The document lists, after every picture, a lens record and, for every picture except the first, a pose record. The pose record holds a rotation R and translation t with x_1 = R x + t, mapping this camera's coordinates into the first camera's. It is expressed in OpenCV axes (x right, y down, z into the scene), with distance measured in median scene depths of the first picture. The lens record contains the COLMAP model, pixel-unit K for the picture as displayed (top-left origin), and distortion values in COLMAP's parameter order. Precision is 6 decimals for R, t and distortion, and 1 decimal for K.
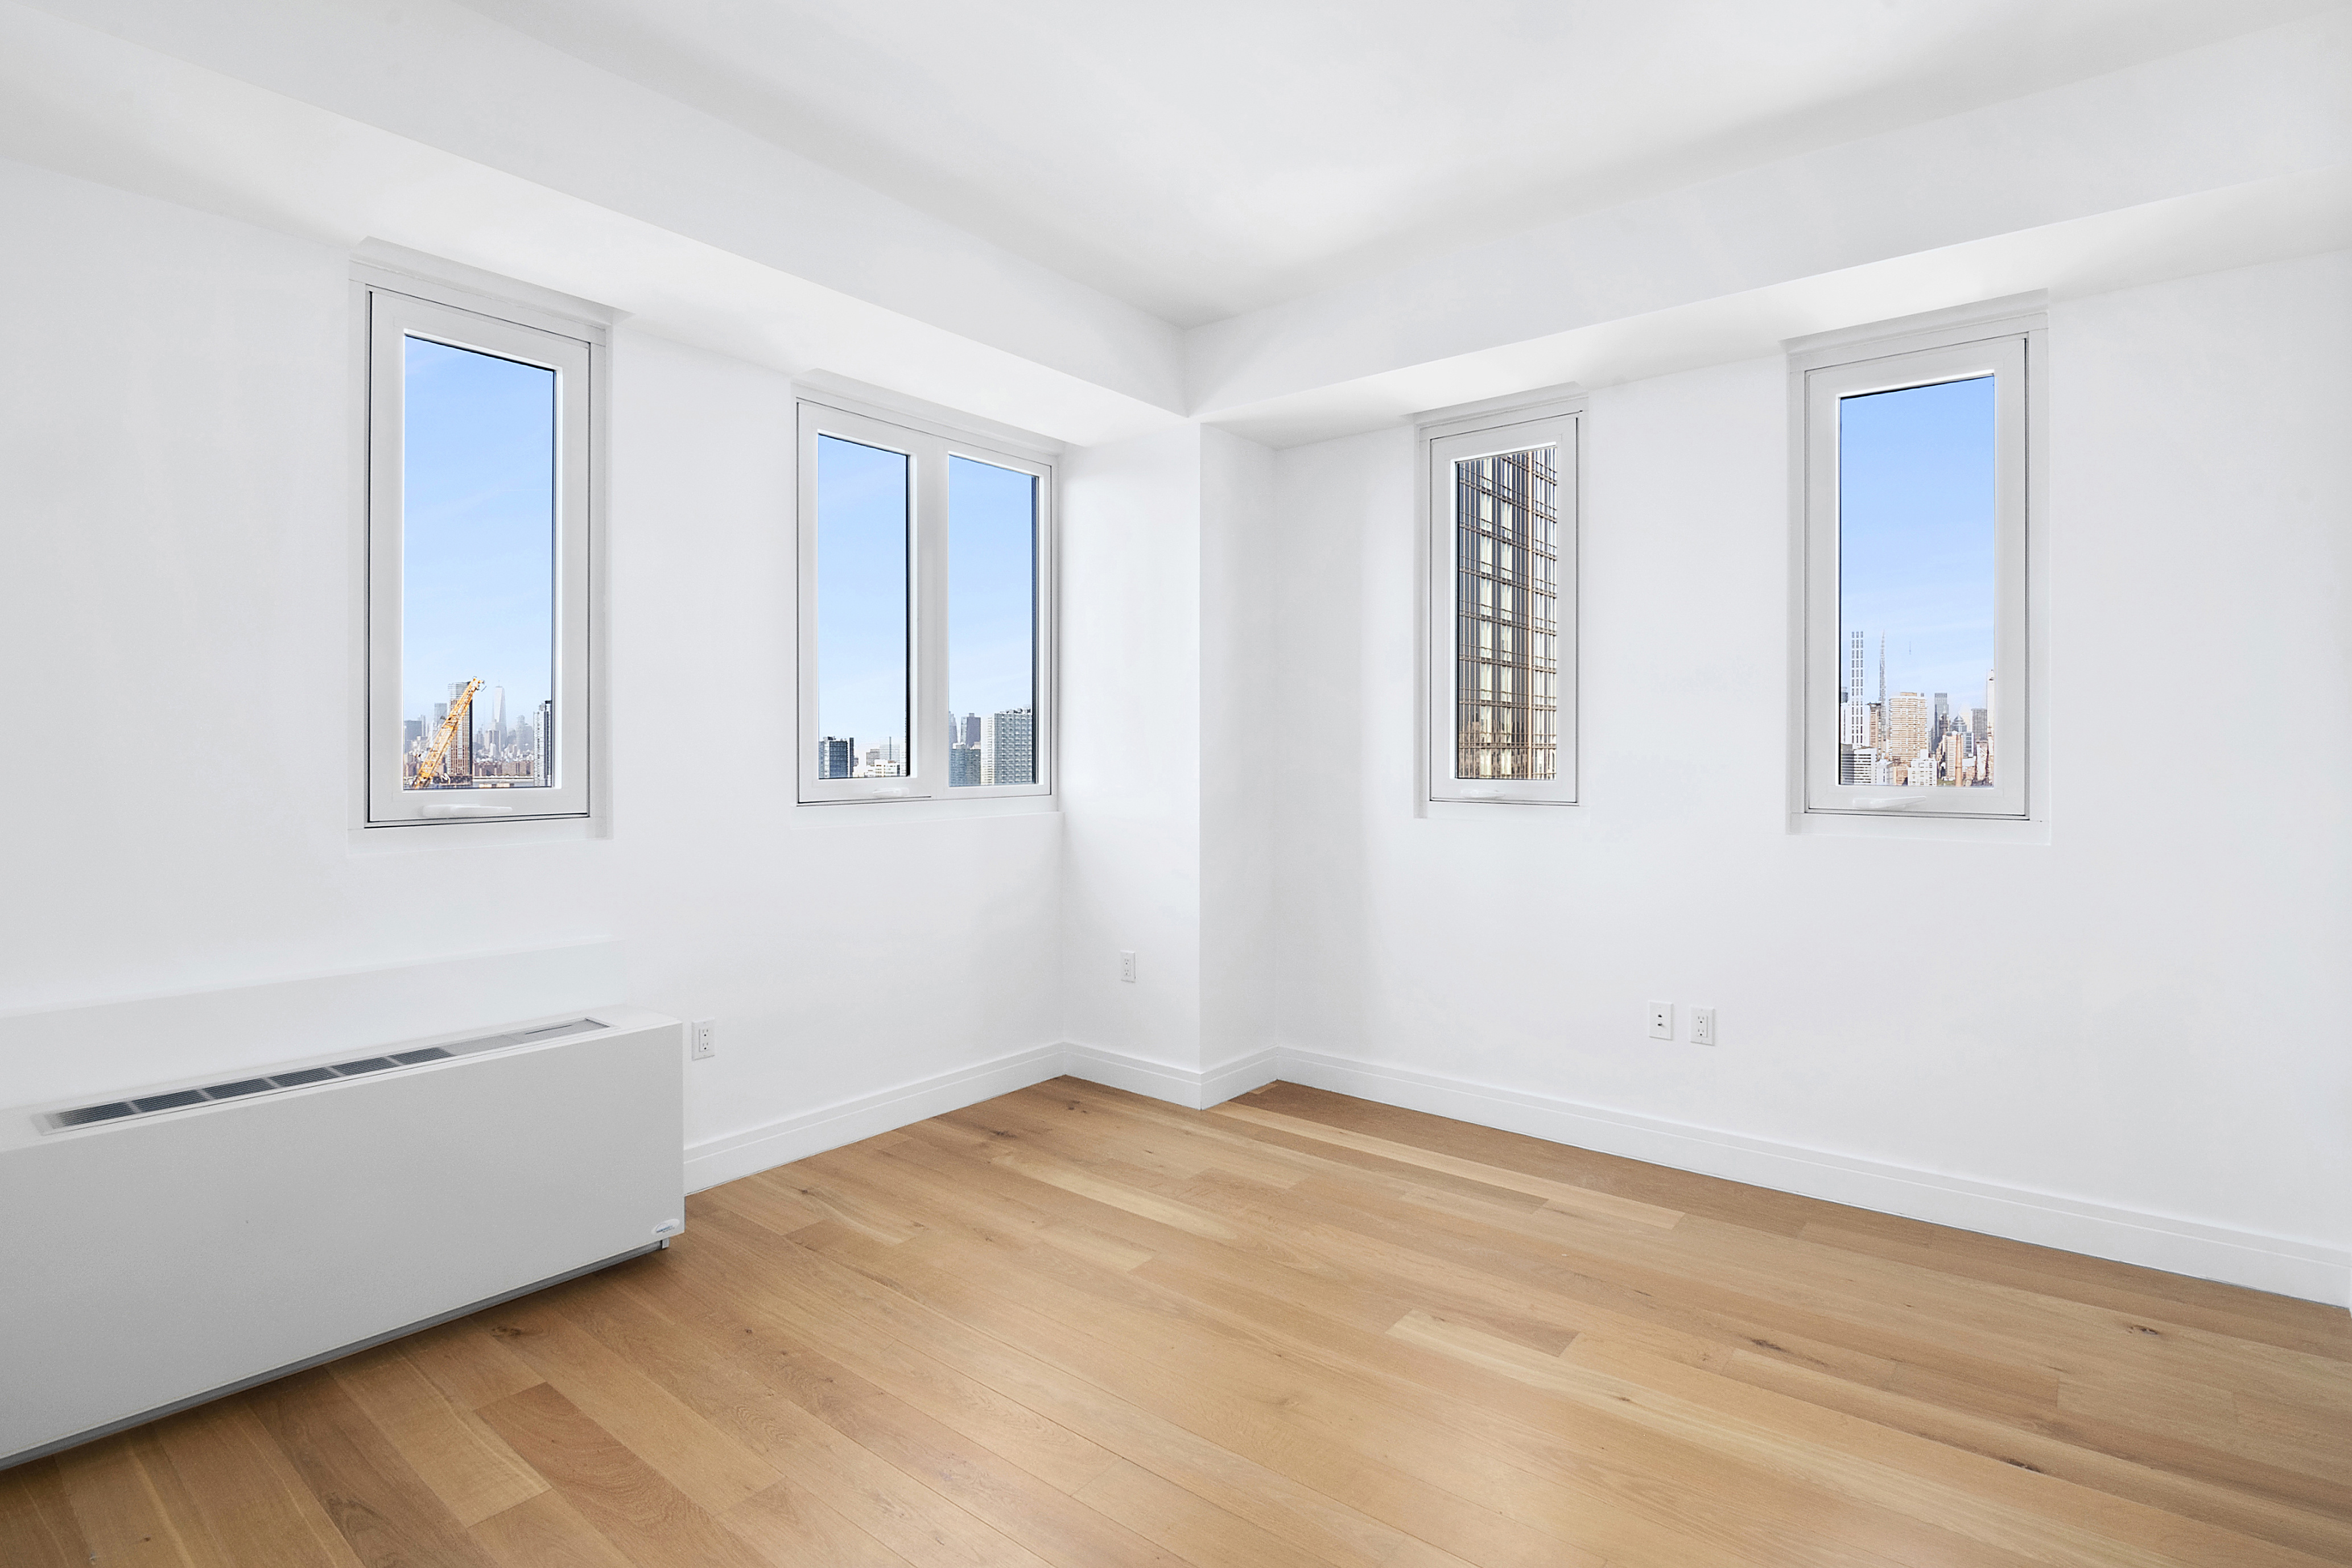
lens RADIAL K [[1144.0, 0, 1172.7], [0, 1144.0, 763.7], [0, 0, 1]] dist [-0.015850, -0.005005]
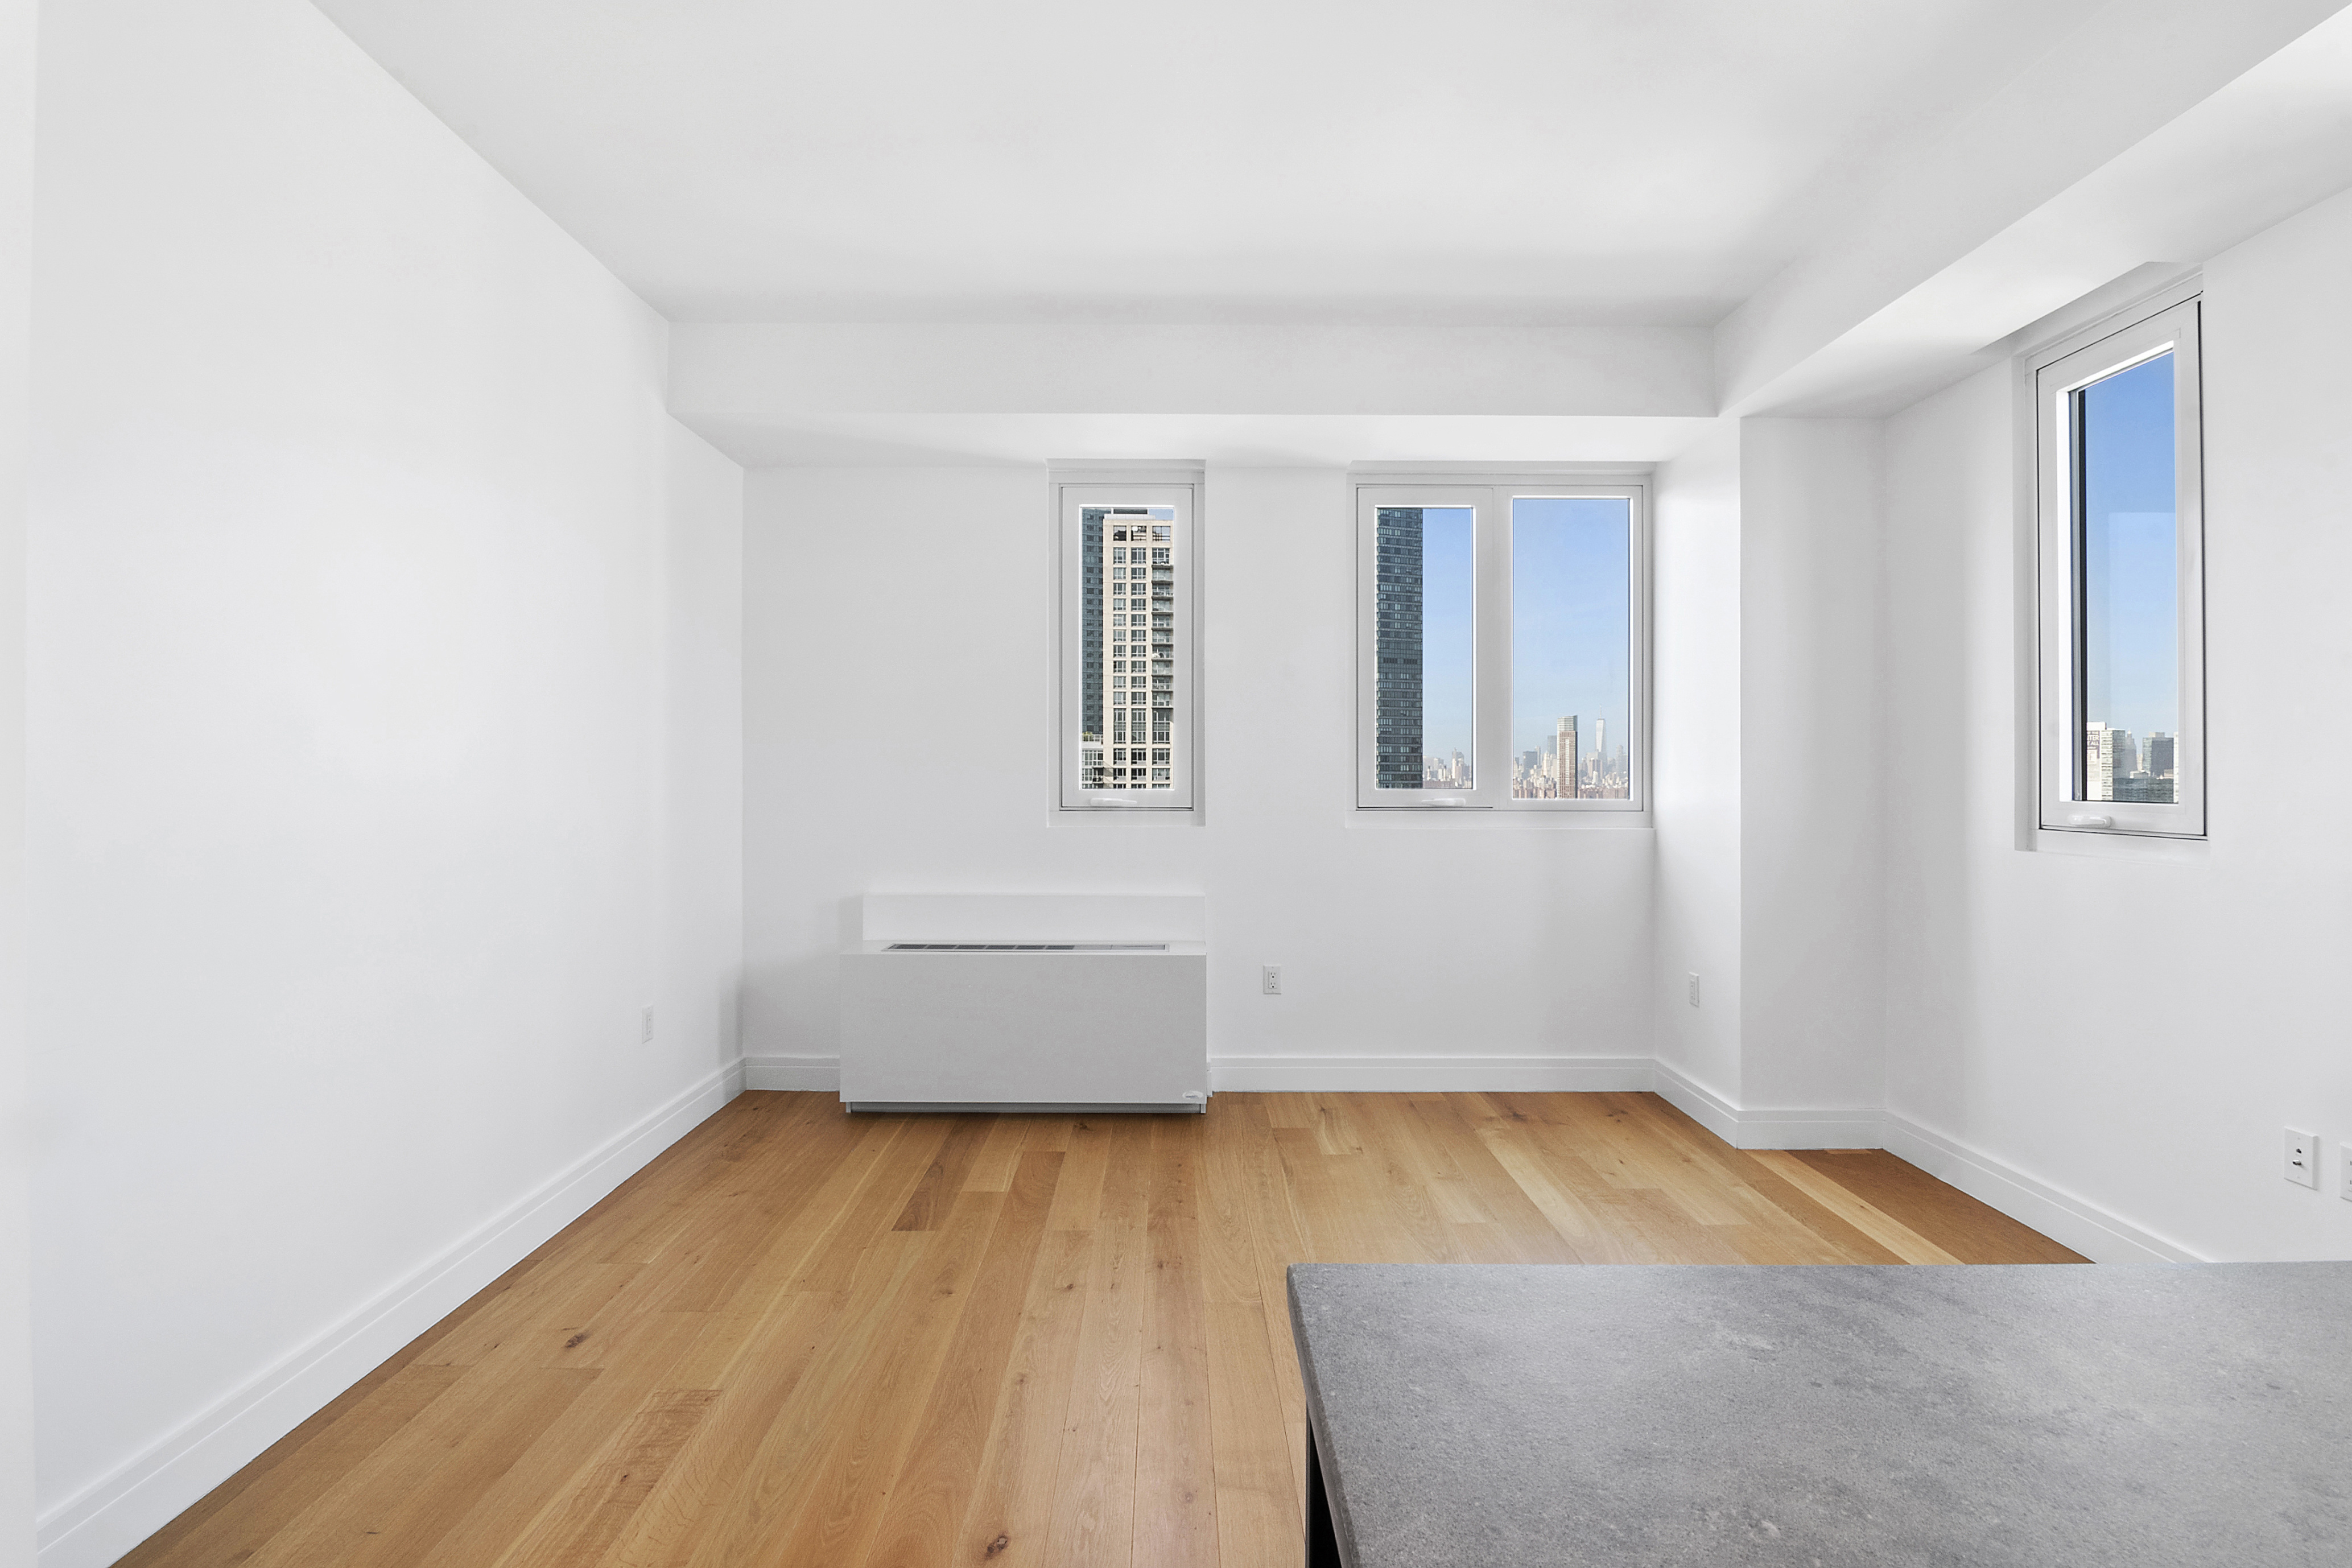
lens RADIAL K [[1144.0, 0, 1173.3], [0, 1144.0, 783.8], [0, 0, 1]] dist [-0.015850, -0.005005]
pose [[0.627723, 0.008547, -0.778390, 0.524383], [-0.013957, 0.999903, -0.000277, 0.011673], [0.778311, 0.011038, 0.627782, 0.056896]]
